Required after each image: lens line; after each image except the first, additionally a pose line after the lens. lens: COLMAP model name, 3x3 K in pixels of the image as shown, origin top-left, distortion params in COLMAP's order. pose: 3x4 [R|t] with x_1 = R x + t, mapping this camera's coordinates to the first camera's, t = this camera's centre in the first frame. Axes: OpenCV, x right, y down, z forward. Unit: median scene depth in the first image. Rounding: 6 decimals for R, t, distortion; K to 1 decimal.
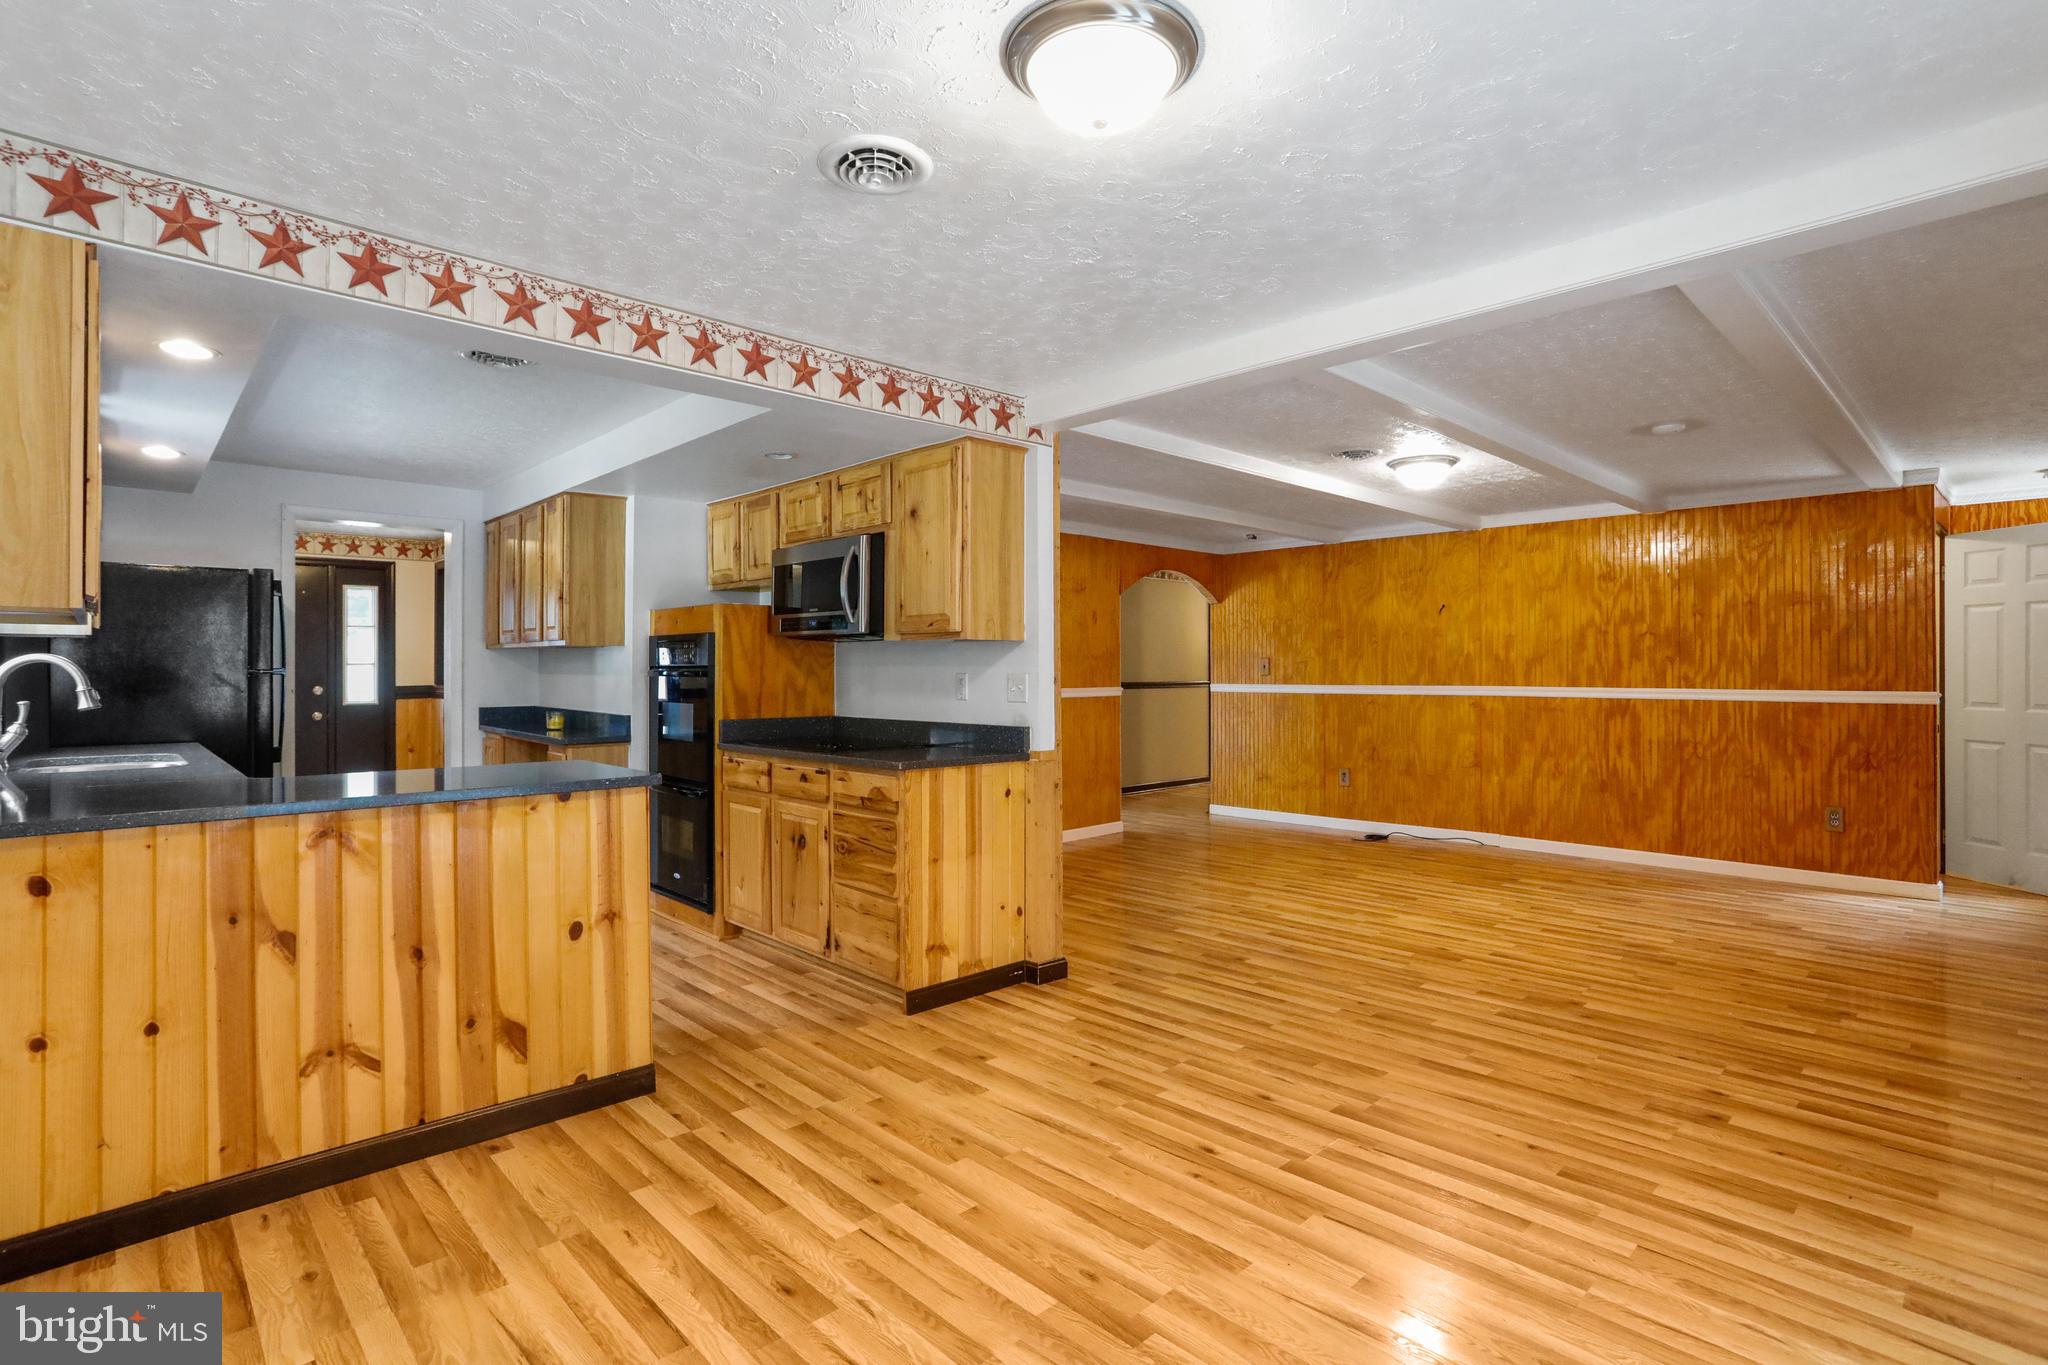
lens RADIAL K [[1000.0, 0, 1017.2], [0, 1000.0, 671.0], [0, 0, 1]] dist [-0.054205, 0.027465]
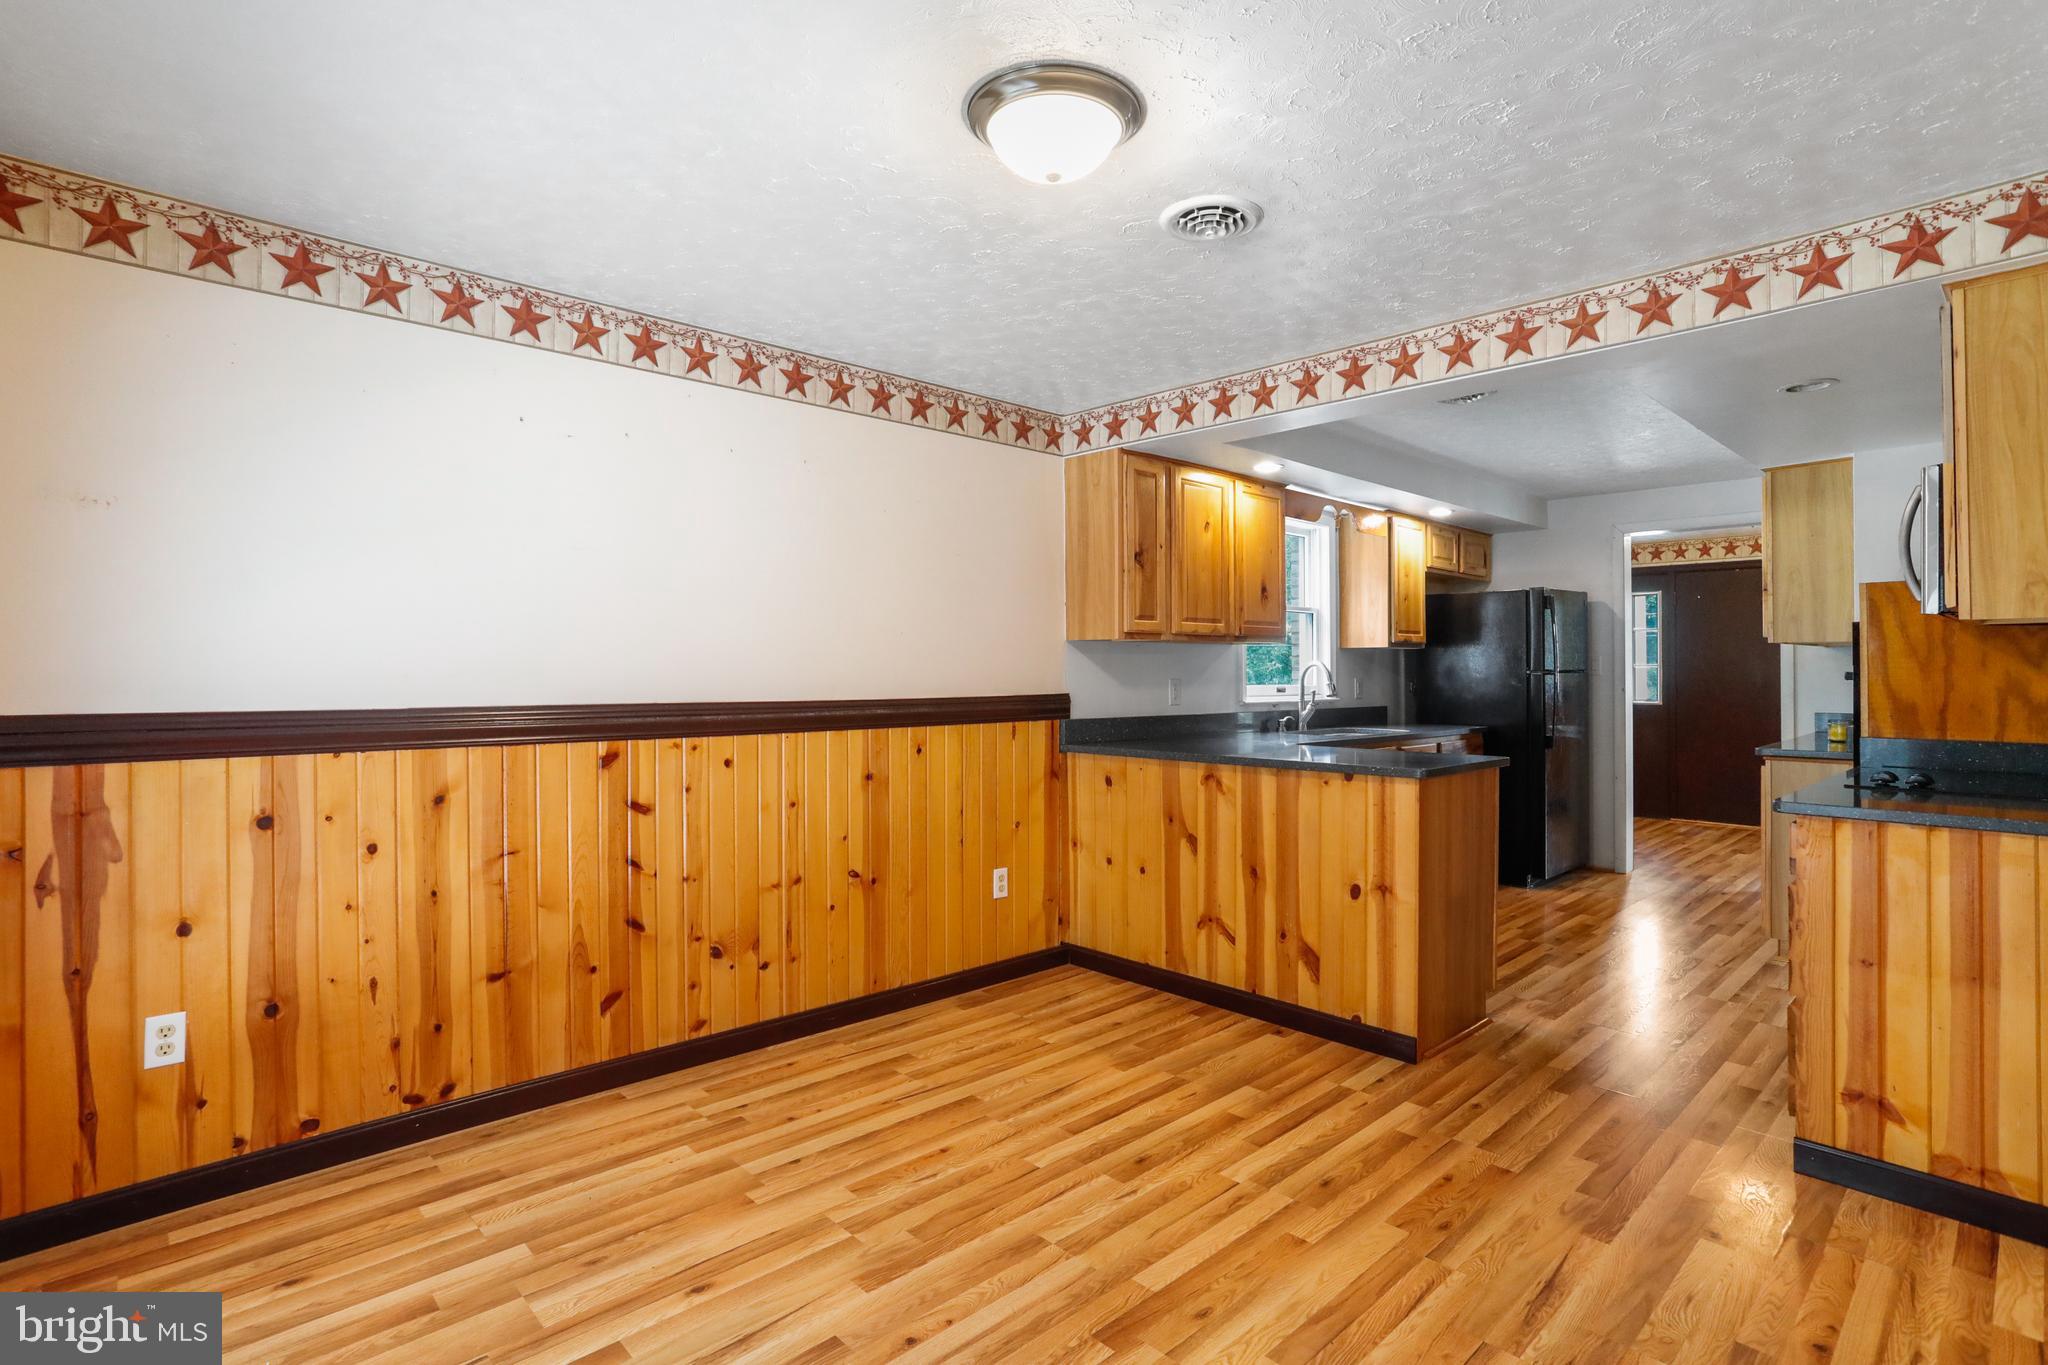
lens RADIAL K [[1000.0, 0, 1024.8], [0, 1000.0, 668.7], [0, 0, 1]] dist [-0.054205, 0.027465]
pose [[-0.004473, -0.003020, -0.999985, 0.709021], [-0.000961, 0.999995, -0.003016, -0.000041], [0.999990, 0.000947, -0.004476, 0.580809]]
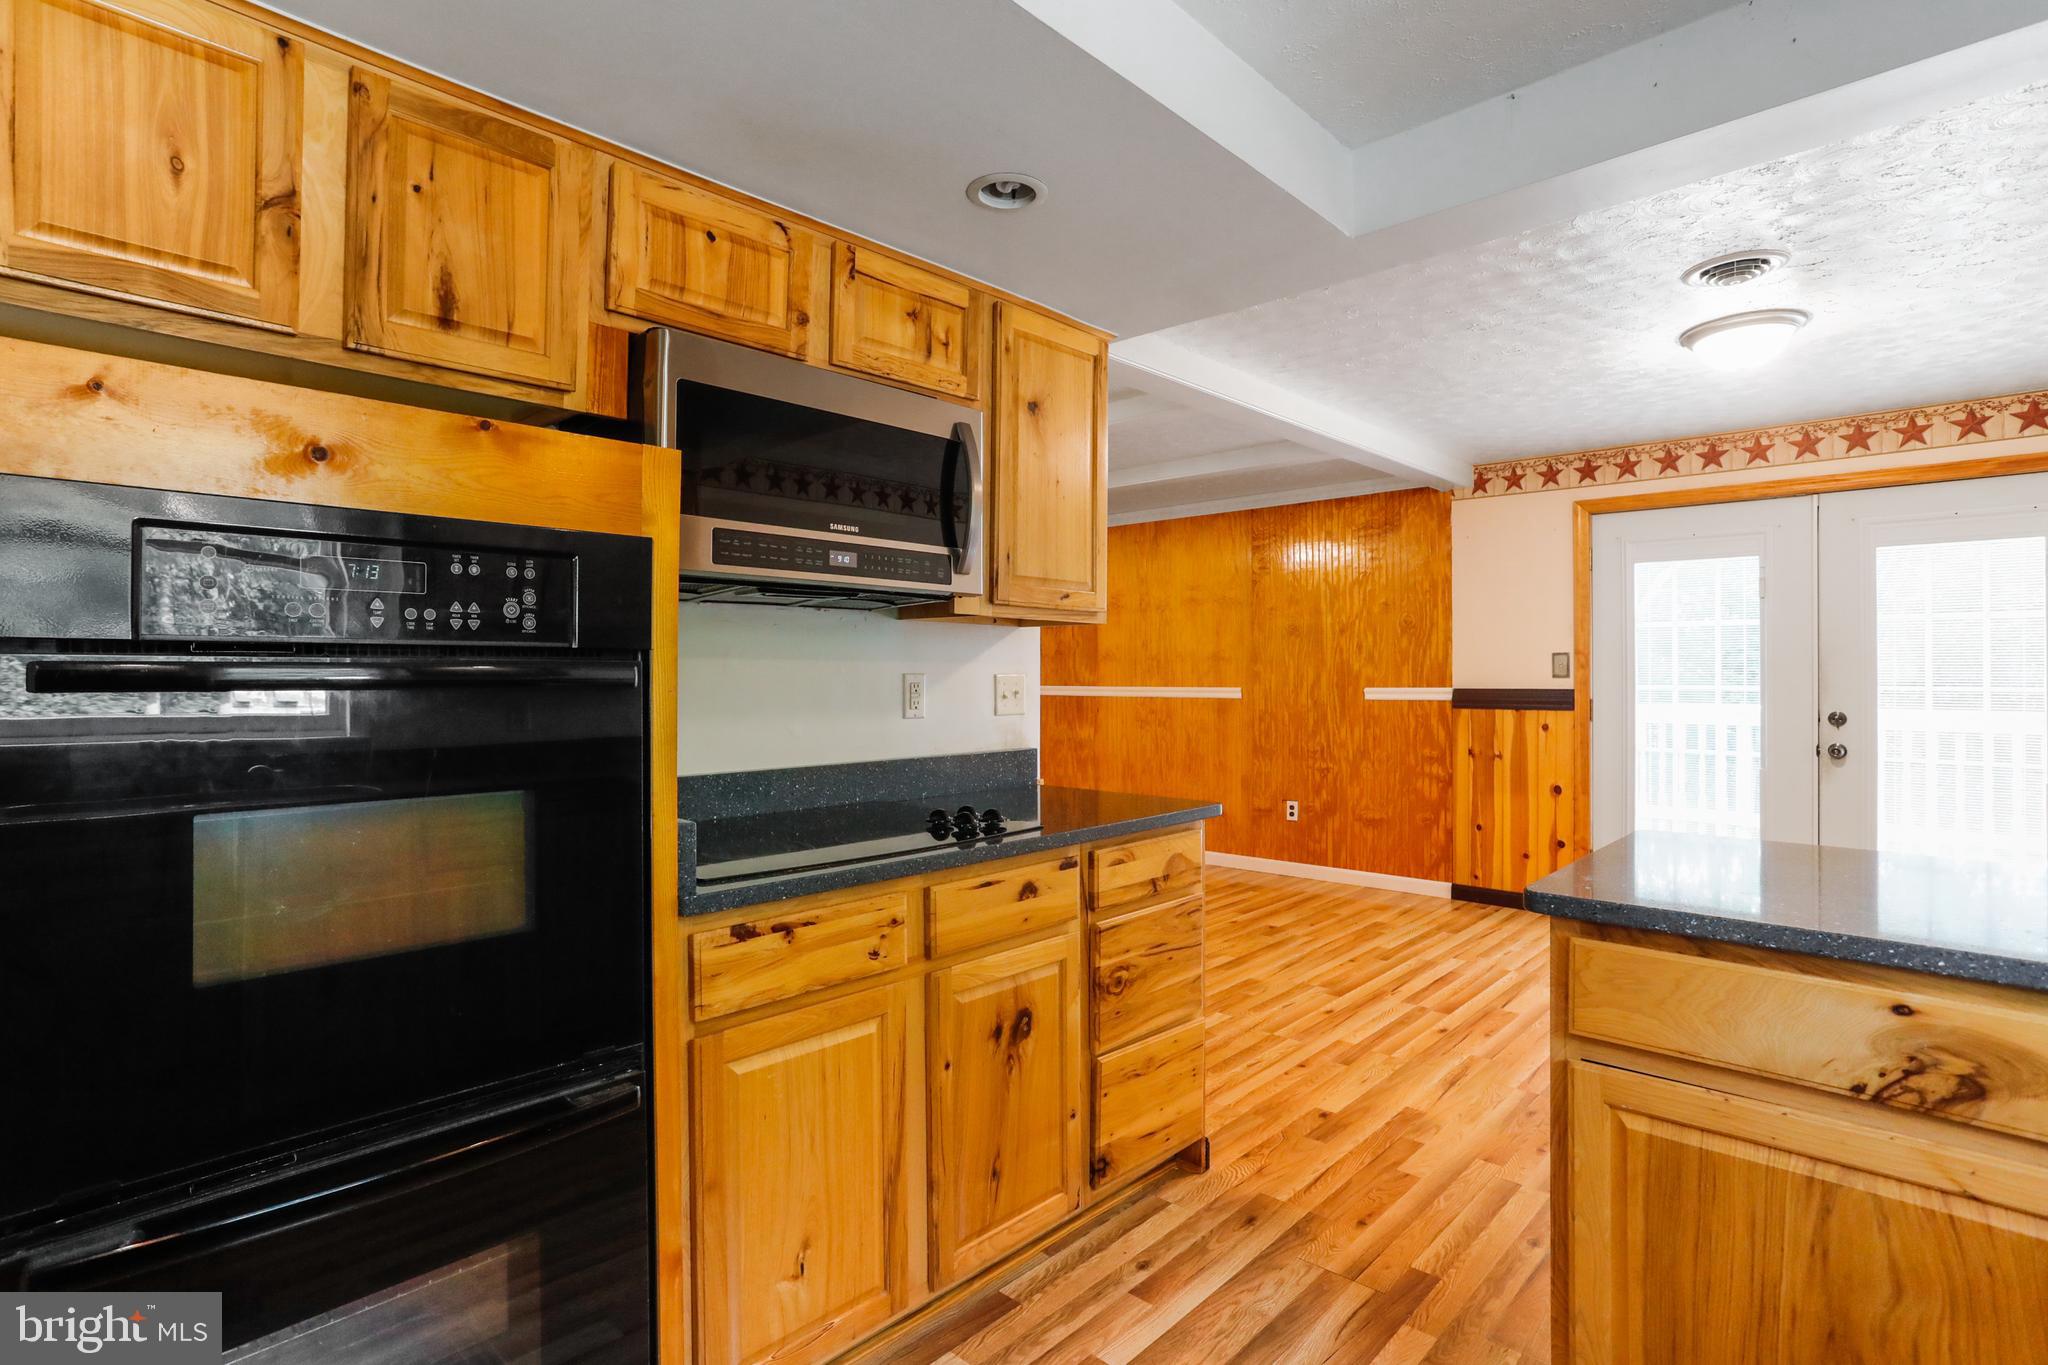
lens RADIAL K [[1000.0, 0, 1029.3], [0, 1000.0, 665.7], [0, 0, 1]] dist [-0.054205, 0.027465]
pose [[-0.051654, 0.006599, 0.998643, -0.977795], [0.000830, 0.999978, -0.006565, 0.002198], [-0.998665, 0.000490, -0.051658, 1.437373]]
